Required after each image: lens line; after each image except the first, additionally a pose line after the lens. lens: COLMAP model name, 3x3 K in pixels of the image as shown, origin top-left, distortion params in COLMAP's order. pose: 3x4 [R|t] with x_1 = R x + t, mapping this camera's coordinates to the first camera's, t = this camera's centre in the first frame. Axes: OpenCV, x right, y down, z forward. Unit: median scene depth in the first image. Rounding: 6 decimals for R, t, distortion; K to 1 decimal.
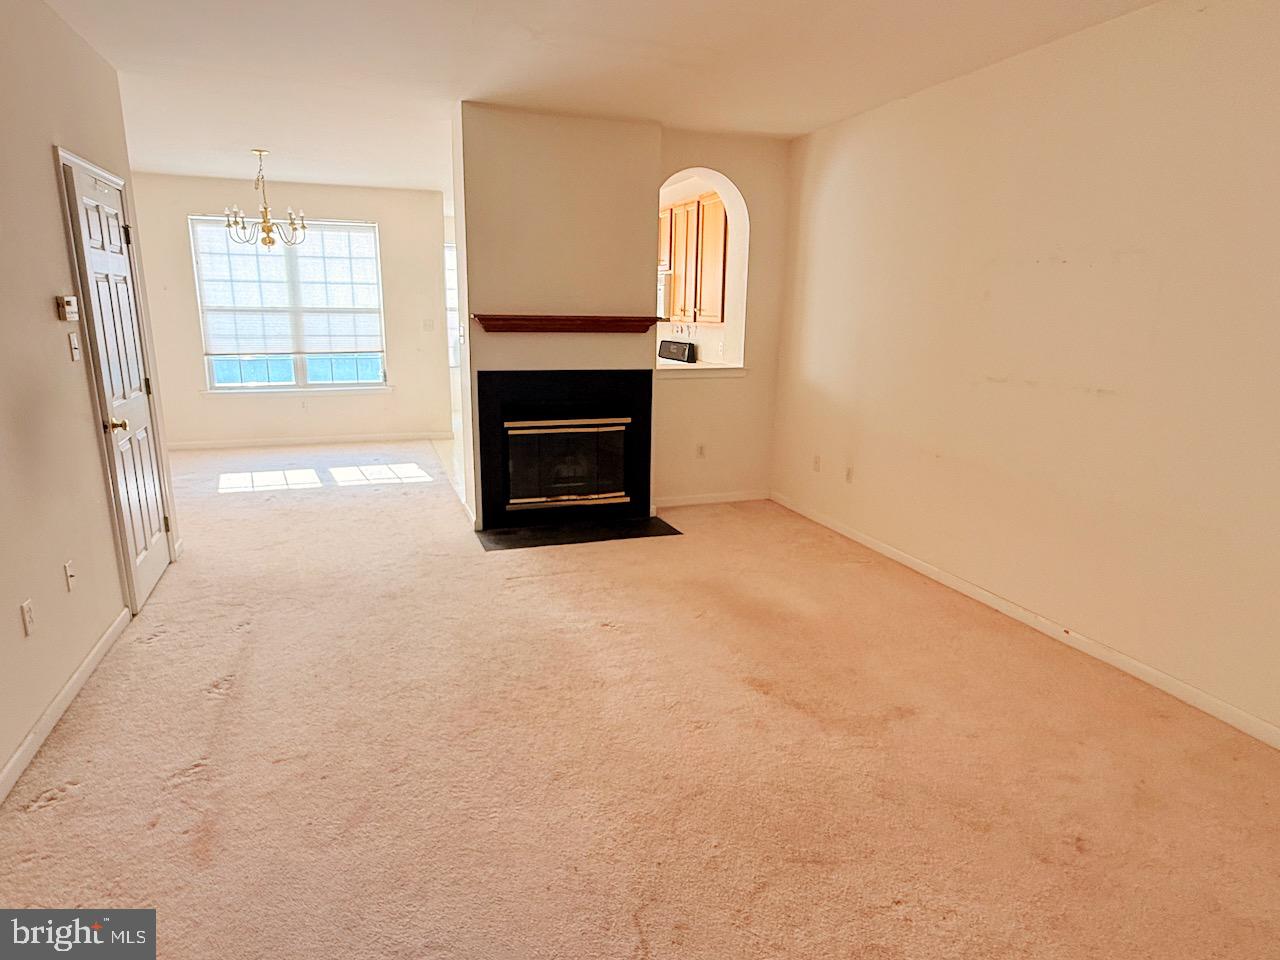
lens RADIAL K [[751.2, 0, 643.5], [0, 751.2, 480.9], [0, 0, 1]] dist [-0.006430, 0.003963]
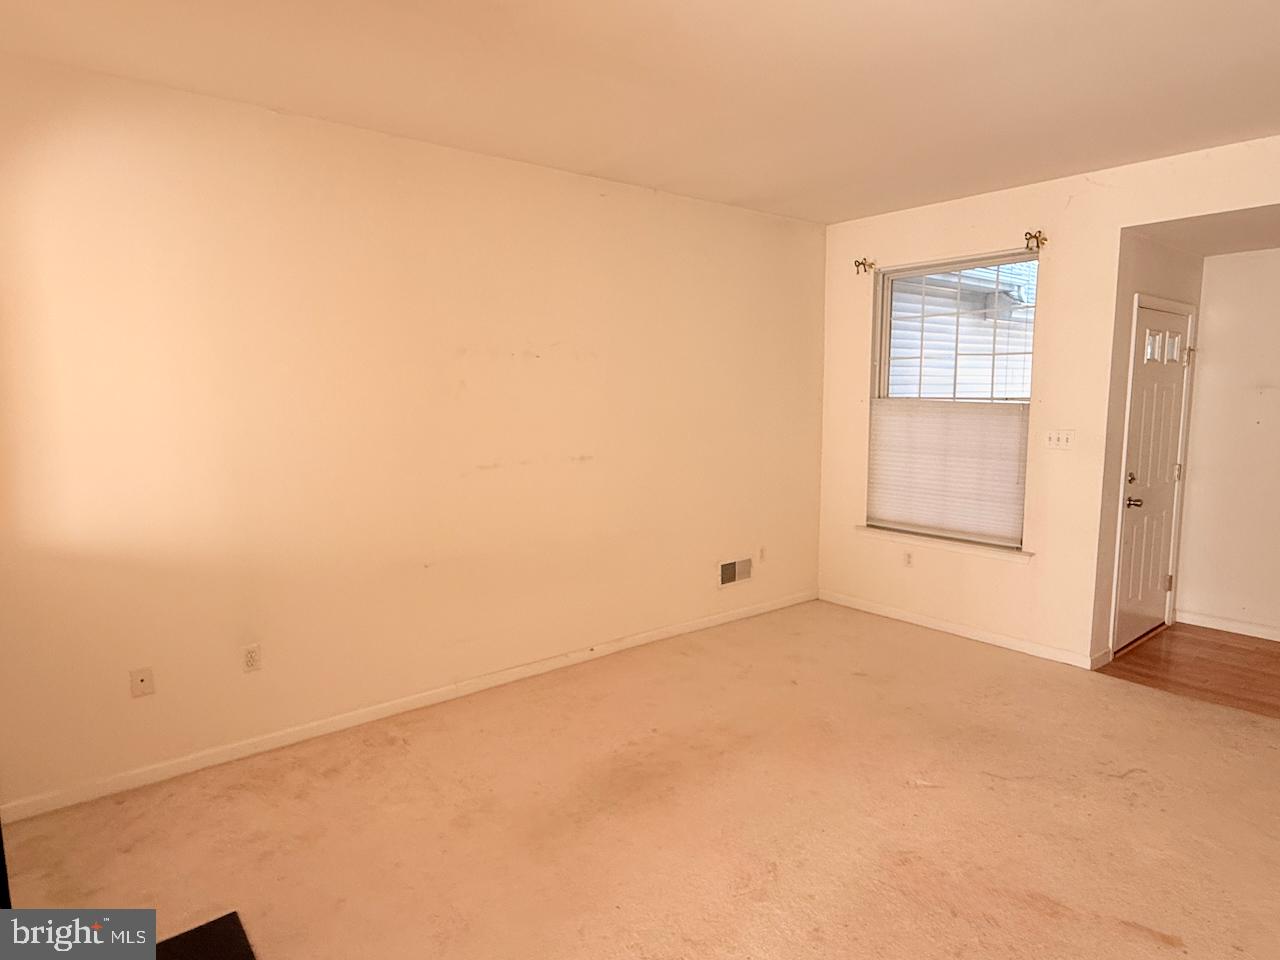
lens RADIAL K [[751.2, 0, 636.6], [0, 751.2, 481.8], [0, 0, 1]] dist [-0.006430, 0.003963]
pose [[-0.331571, -0.127743, 0.934742, -0.538823], [0.218138, 0.953561, 0.207693, -0.280602], [-0.917865, 0.272768, -0.288308, 1.108689]]
